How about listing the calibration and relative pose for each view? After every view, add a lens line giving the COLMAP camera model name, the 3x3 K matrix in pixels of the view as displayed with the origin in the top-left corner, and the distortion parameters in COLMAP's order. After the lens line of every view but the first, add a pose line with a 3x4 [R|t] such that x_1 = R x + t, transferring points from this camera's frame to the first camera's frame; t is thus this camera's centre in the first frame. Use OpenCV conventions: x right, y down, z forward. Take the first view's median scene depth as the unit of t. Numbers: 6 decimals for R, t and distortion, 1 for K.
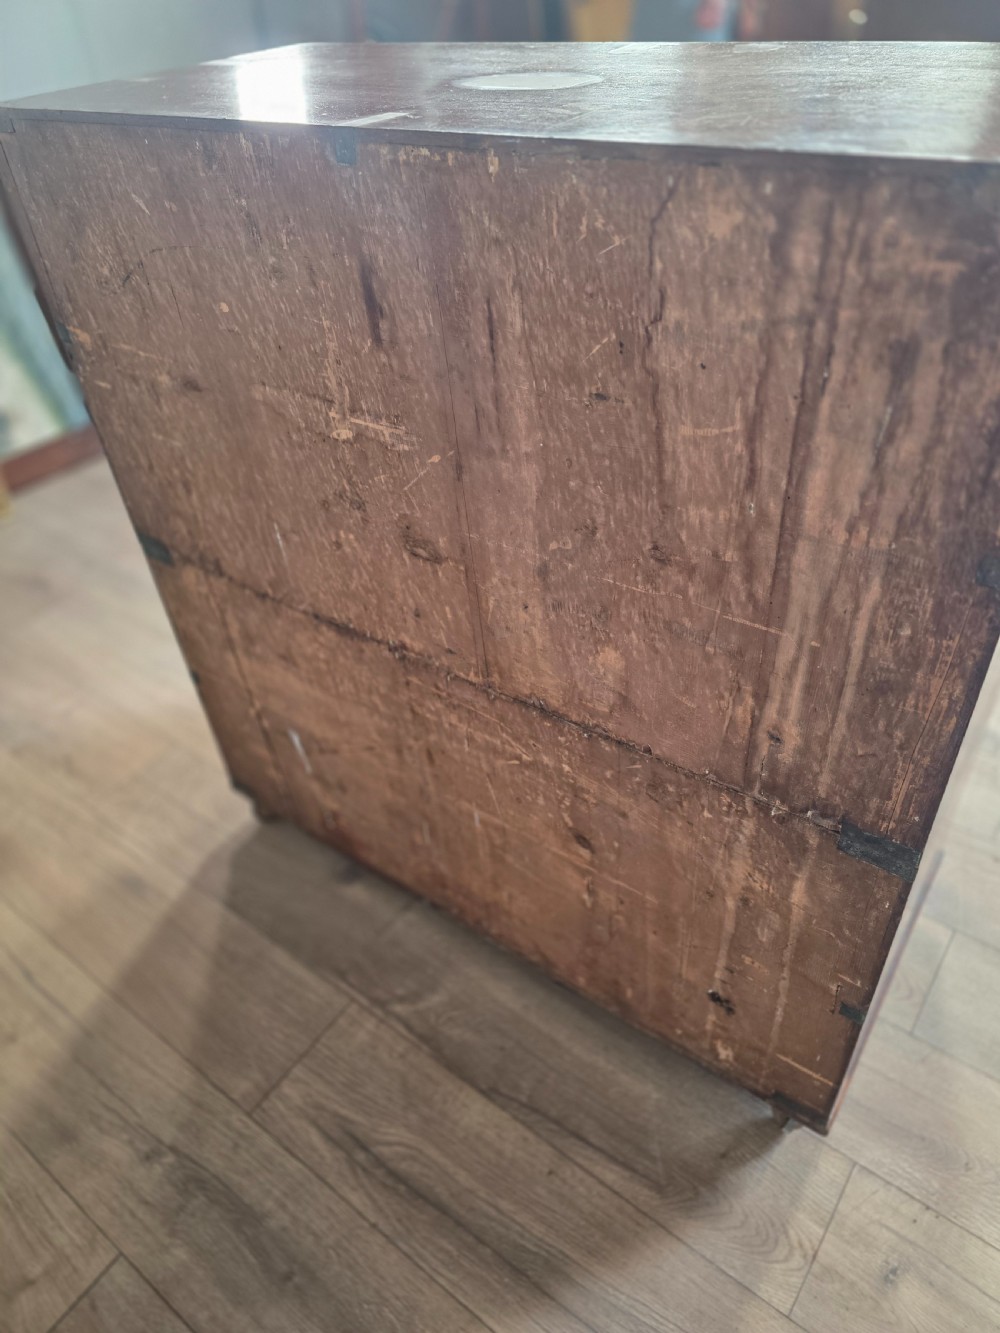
lens RADIAL K [[906.8, 0, 511.5], [0, 906.8, 679.0], [0, 0, 1]] dist [0.067675, -0.085108]
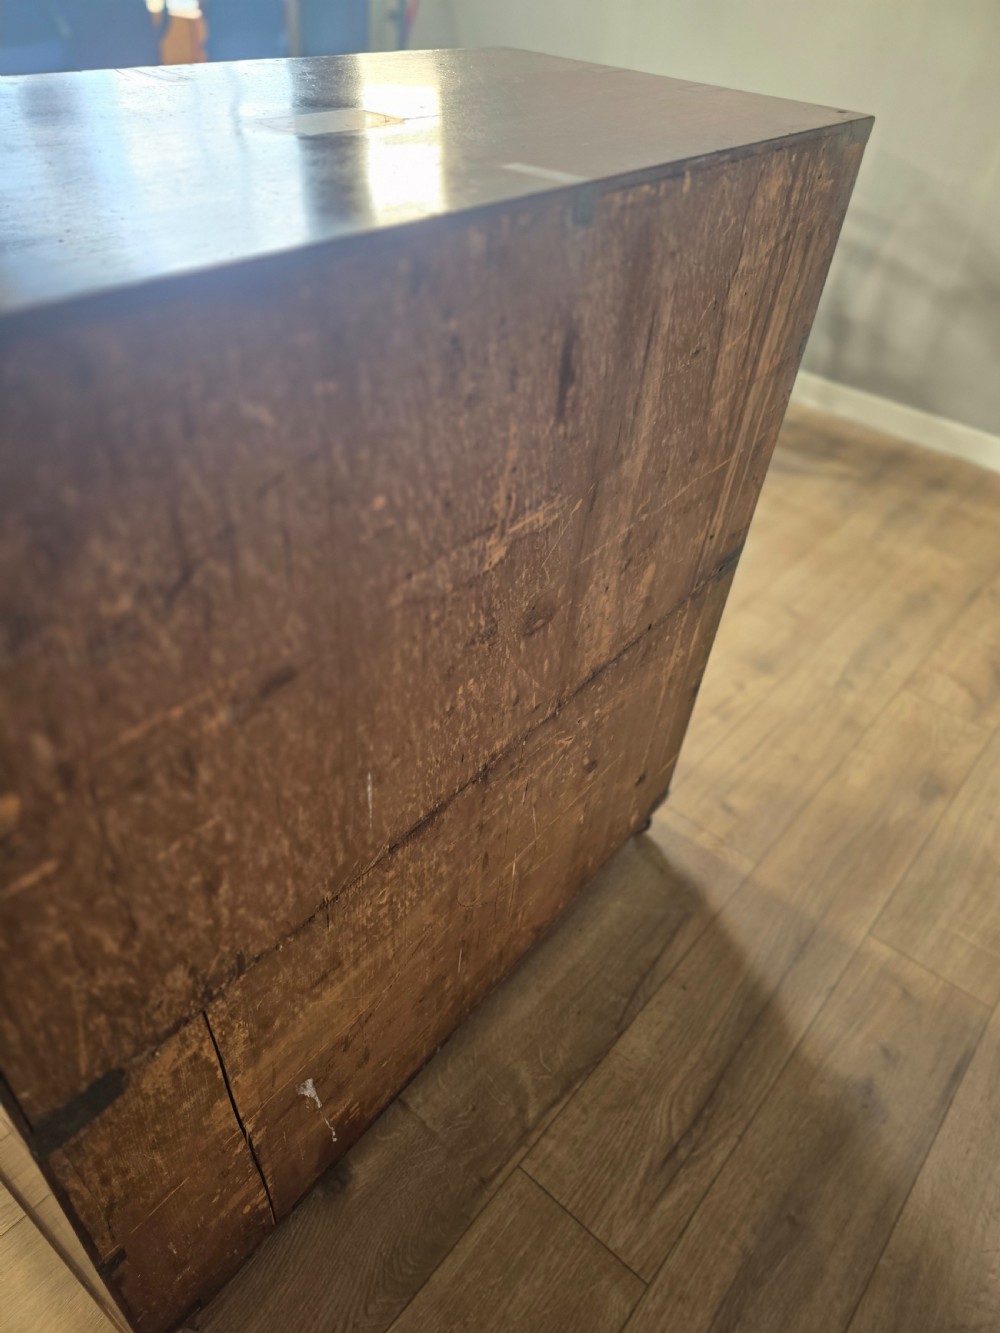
lens RADIAL K [[906.8, 0, 511.5], [0, 906.8, 679.0], [0, 0, 1]] dist [0.067675, -0.085108]
pose [[0.043354, -0.595968, 0.801837, -0.919082], [0.565044, 0.676522, 0.472276, -0.581778], [-0.823921, 0.432598, 0.366078, 0.749380]]
